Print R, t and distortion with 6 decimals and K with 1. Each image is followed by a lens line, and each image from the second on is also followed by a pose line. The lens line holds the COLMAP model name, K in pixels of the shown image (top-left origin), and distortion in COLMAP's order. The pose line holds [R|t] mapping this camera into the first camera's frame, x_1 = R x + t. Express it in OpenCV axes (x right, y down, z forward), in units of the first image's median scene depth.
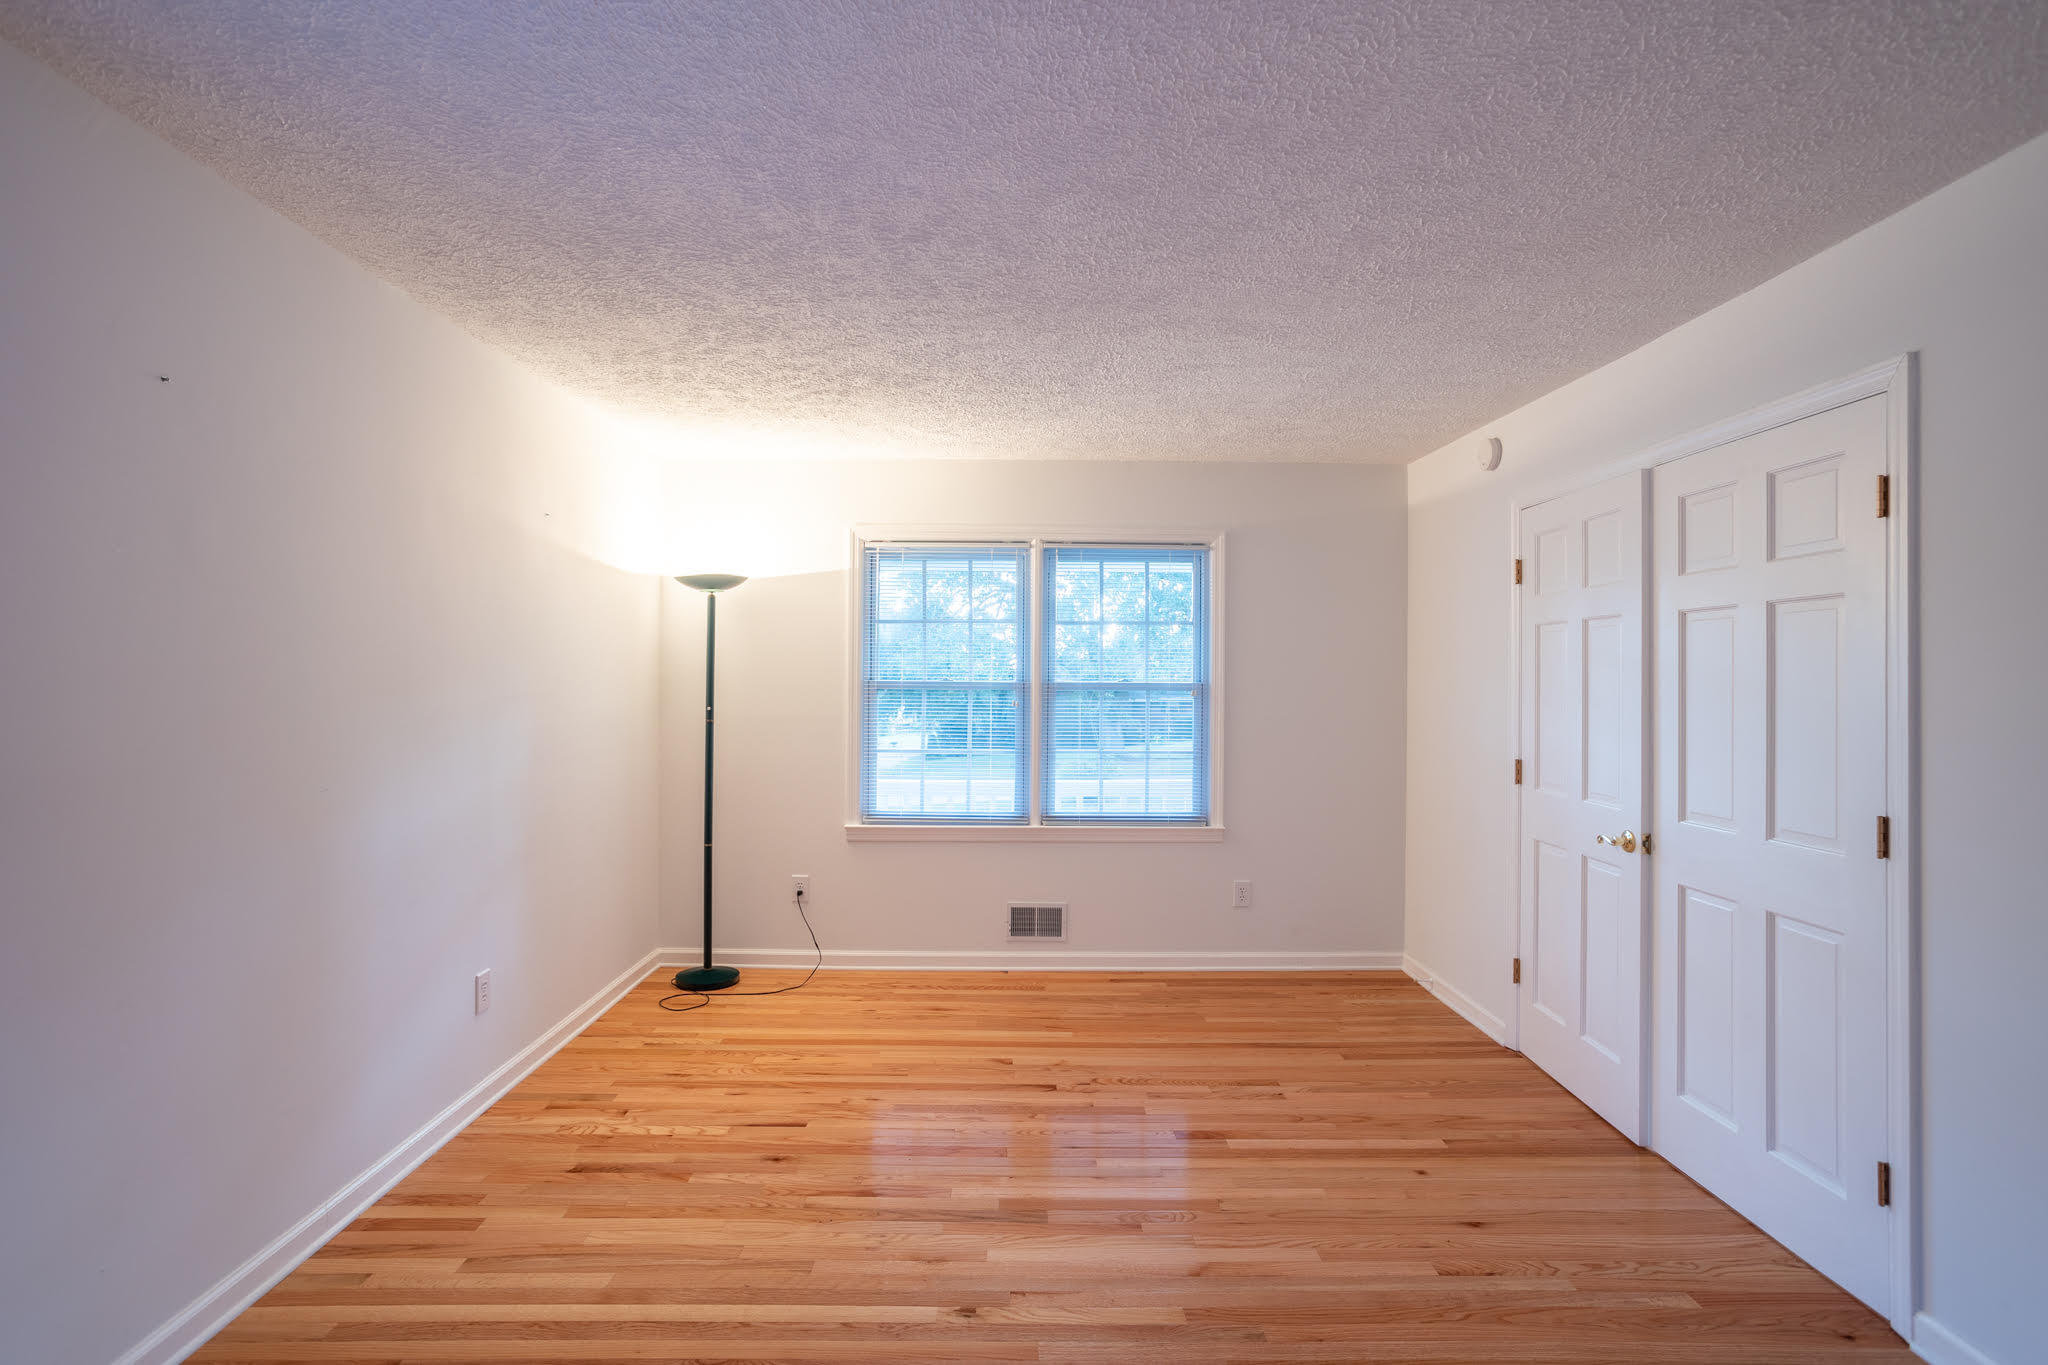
lens RADIAL K [[987.8, 0, 1024.1], [0, 987.8, 673.4], [0, 0, 1]] dist [-0.058393, 0.041144]
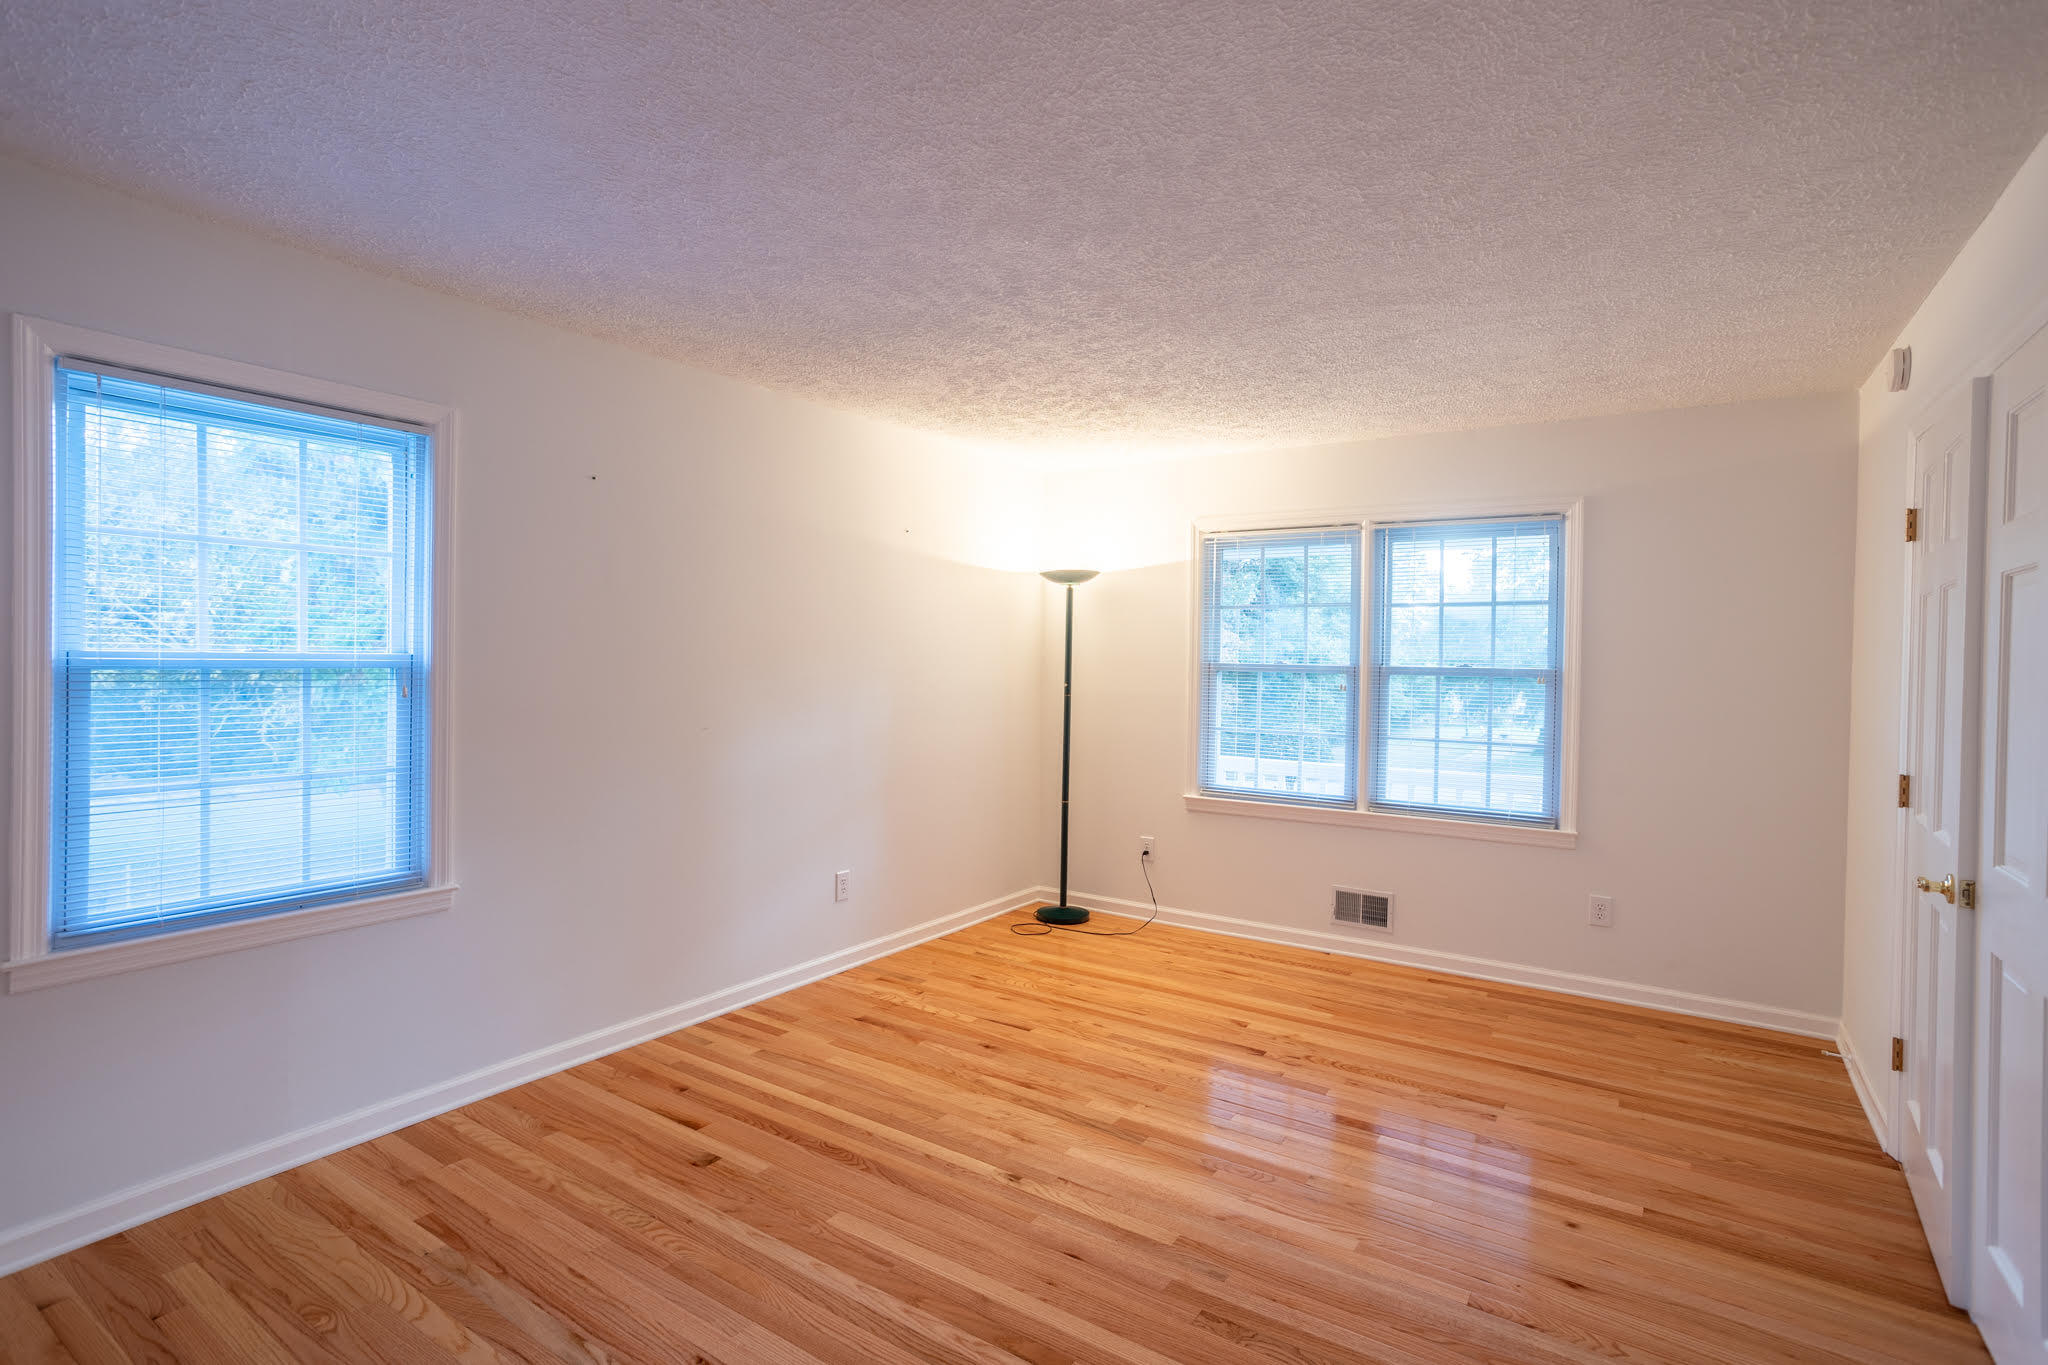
lens RADIAL K [[987.8, 0, 1024.1], [0, 987.8, 673.4], [0, 0, 1]] dist [-0.058393, 0.041144]
pose [[0.827089, 0.016221, -0.561837, 0.355269], [-0.007589, 0.999815, 0.017693, 0.001874], [0.562020, -0.010370, 0.827059, 0.000474]]
